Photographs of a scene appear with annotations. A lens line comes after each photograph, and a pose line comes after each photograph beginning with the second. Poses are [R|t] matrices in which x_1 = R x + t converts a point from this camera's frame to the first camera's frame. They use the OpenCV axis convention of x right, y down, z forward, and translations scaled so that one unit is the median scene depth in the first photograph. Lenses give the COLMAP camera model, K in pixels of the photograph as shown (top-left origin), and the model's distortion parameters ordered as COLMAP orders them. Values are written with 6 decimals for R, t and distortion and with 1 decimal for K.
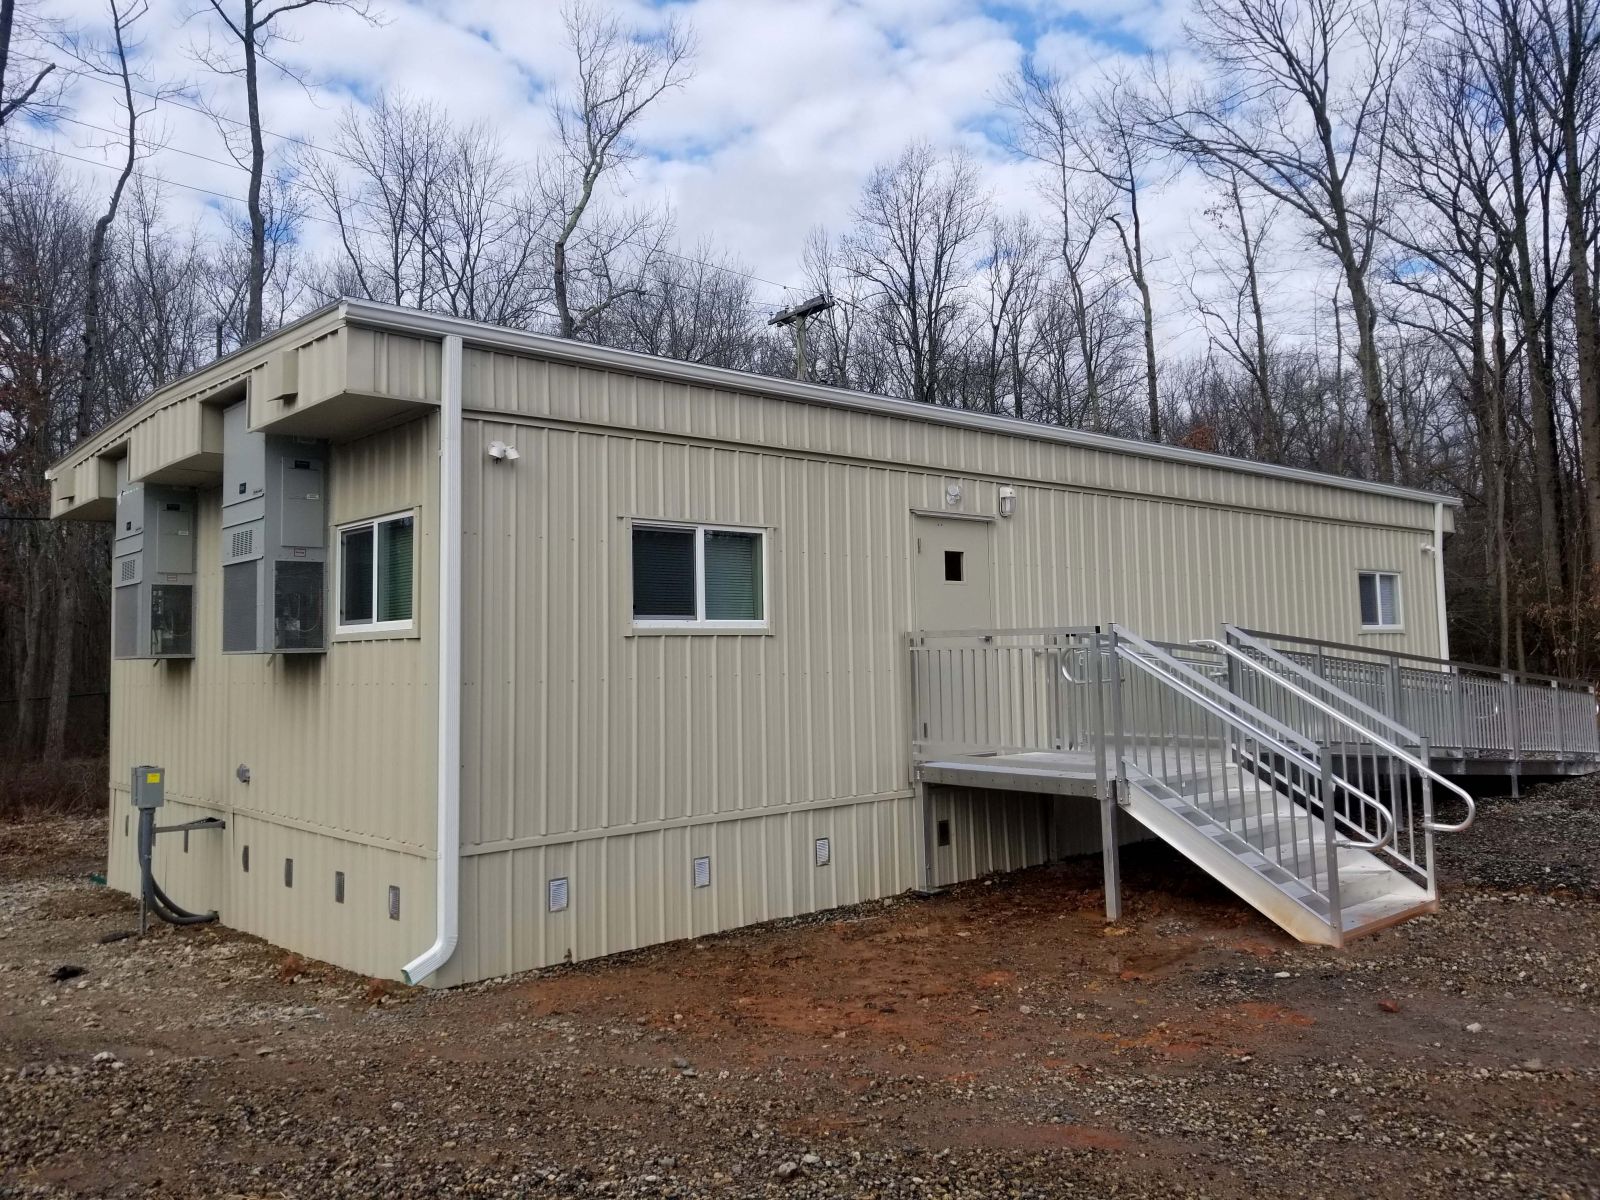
lens RADIAL K [[1274.8, 0, 796.2], [0, 1274.8, 565.0], [0, 0, 1]] dist [0.161524, -0.308034]
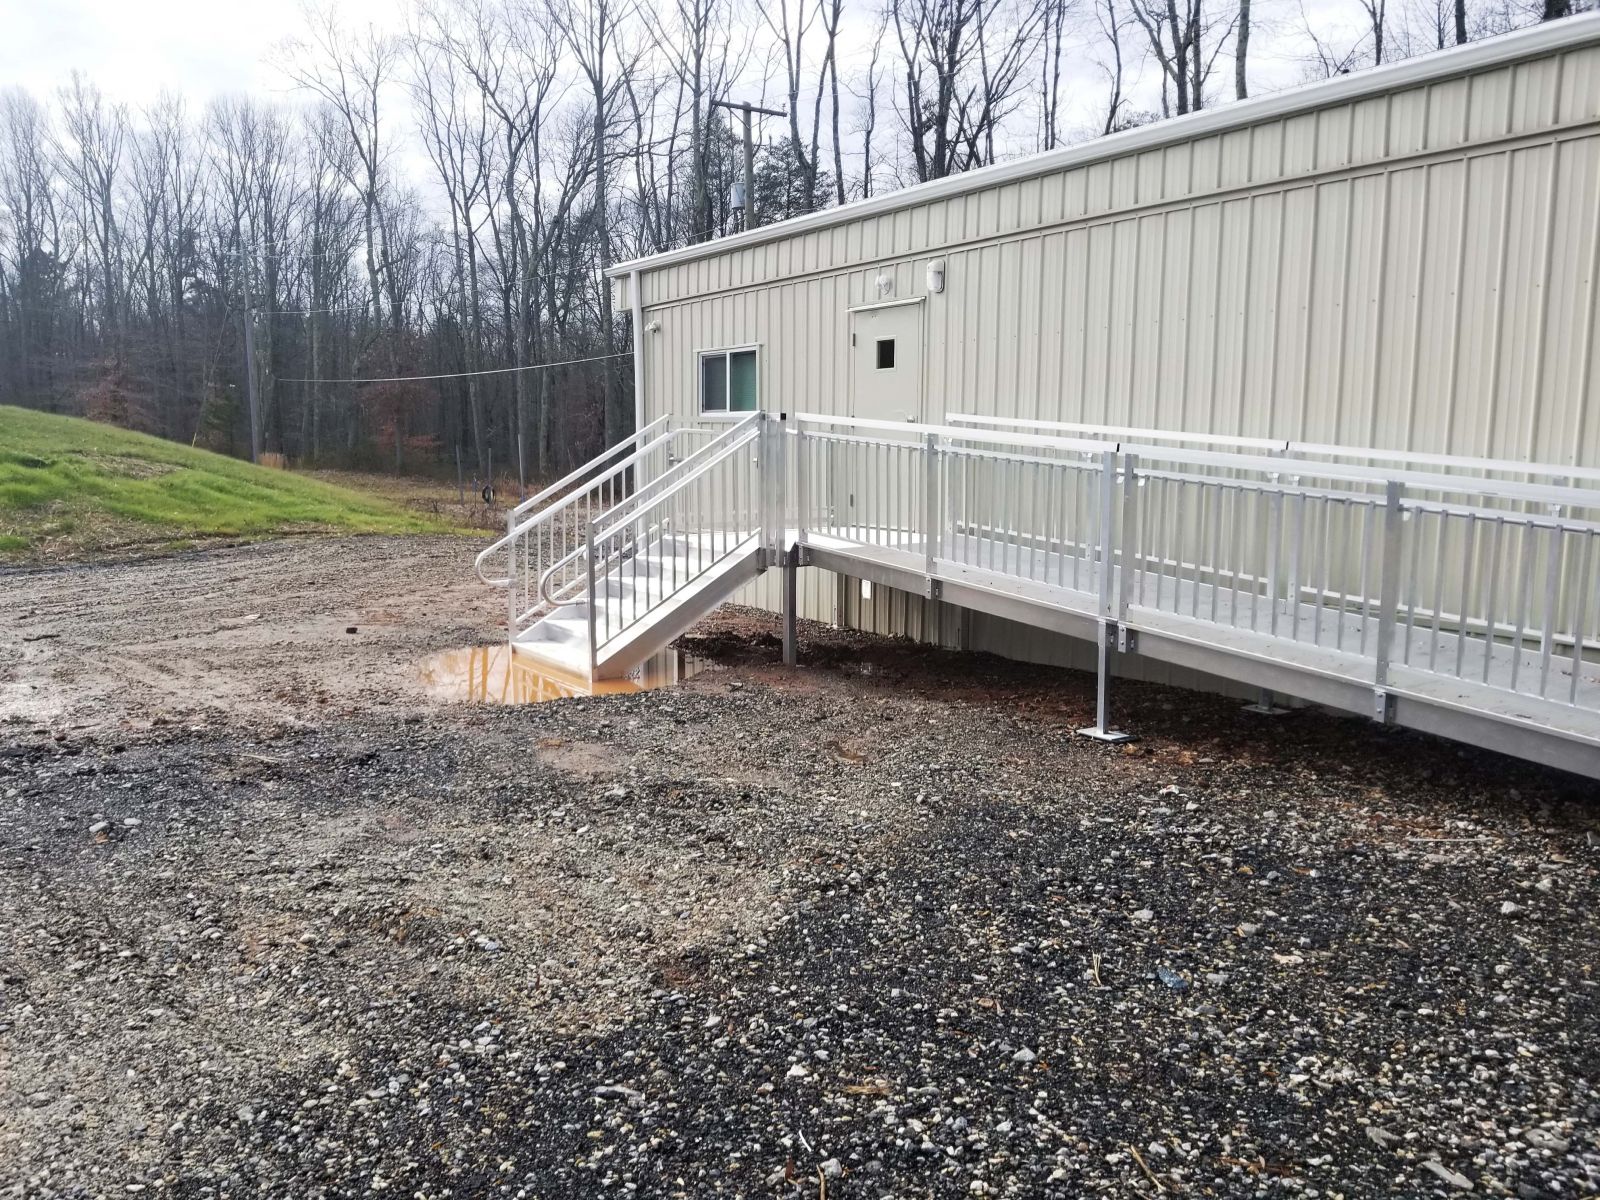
lens RADIAL K [[1274.8, 0, 796.2], [0, 1274.8, 565.0], [0, 0, 1]] dist [0.161524, -0.308034]
pose [[-0.217256, 0.122110, -0.968447, 1.298768], [0.075607, 0.991269, 0.108026, 0.059616], [0.973182, -0.049752, -0.224591, 1.290296]]
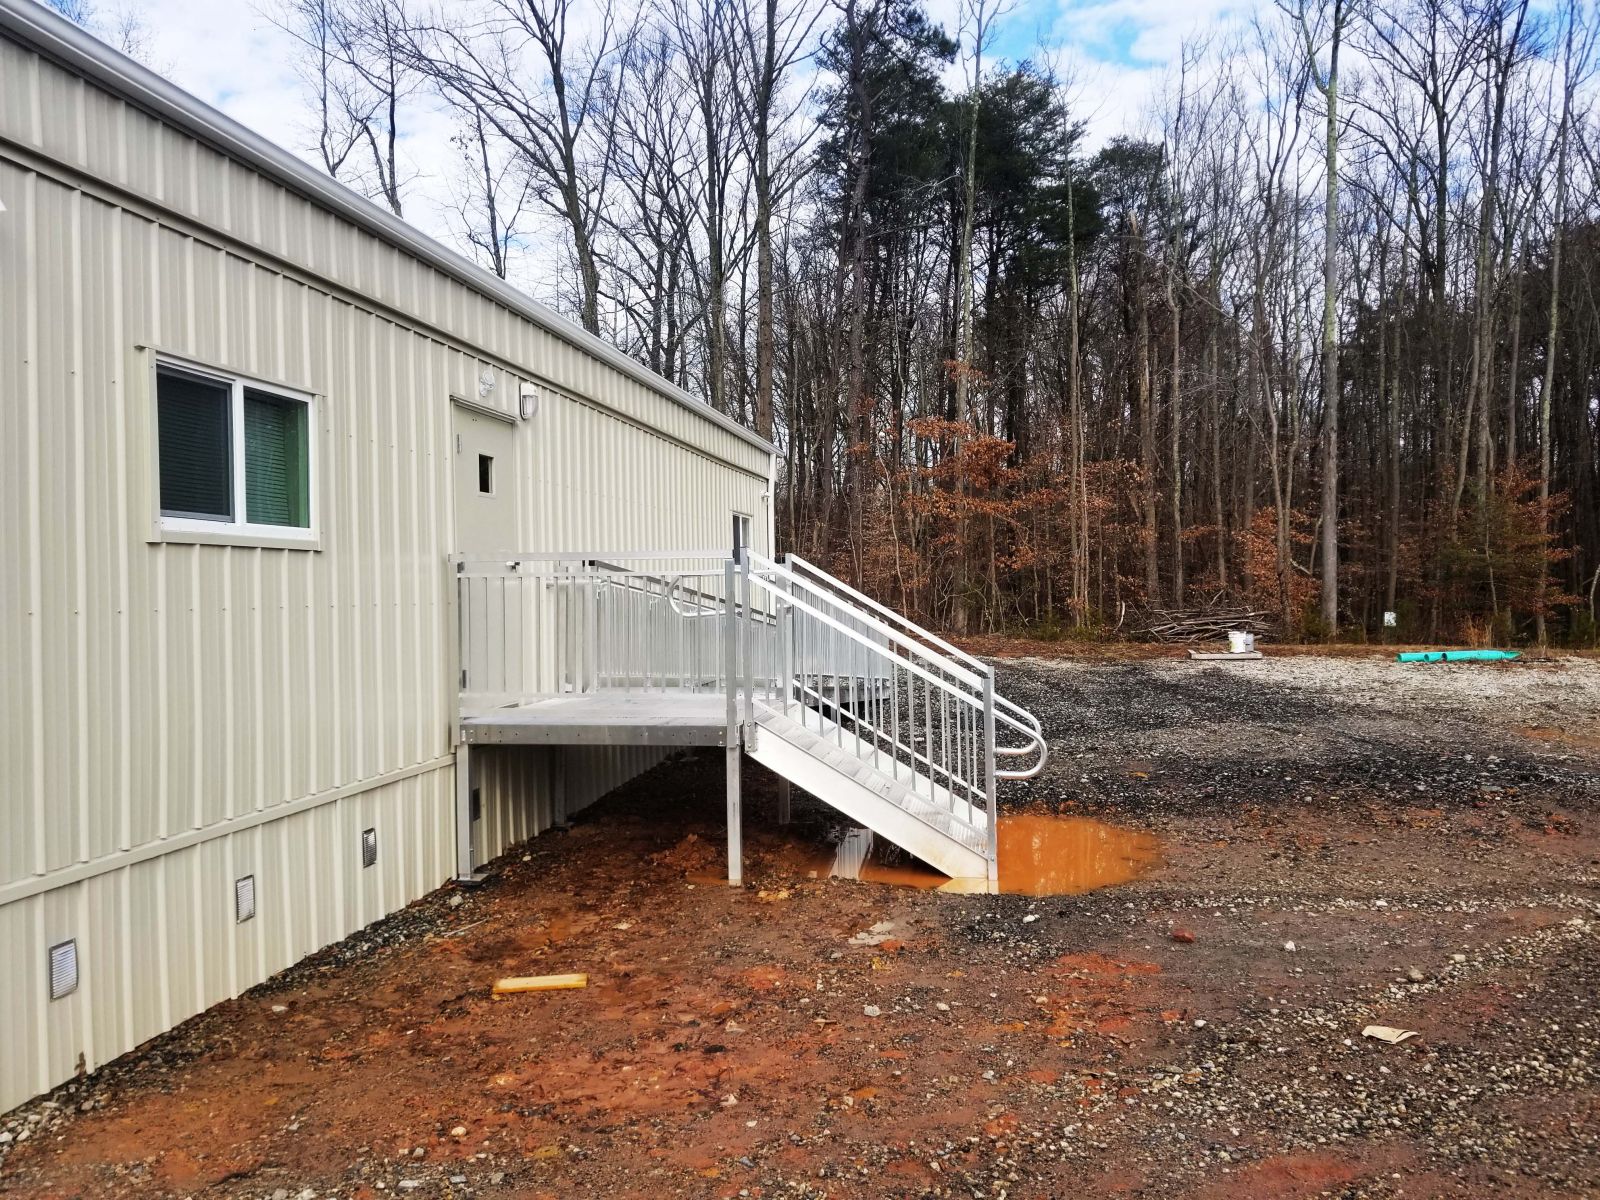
lens RADIAL K [[1259.3, 0, 798.0], [0, 1259.3, 591.7], [0, 0, 1]] dist [0.039162, -0.067104]
pose [[0.784873, 0.008854, 0.619594, -0.229888], [-0.047850, 0.997778, 0.046356, 0.031265], [-0.617807, -0.066031, 0.783553, 0.281495]]
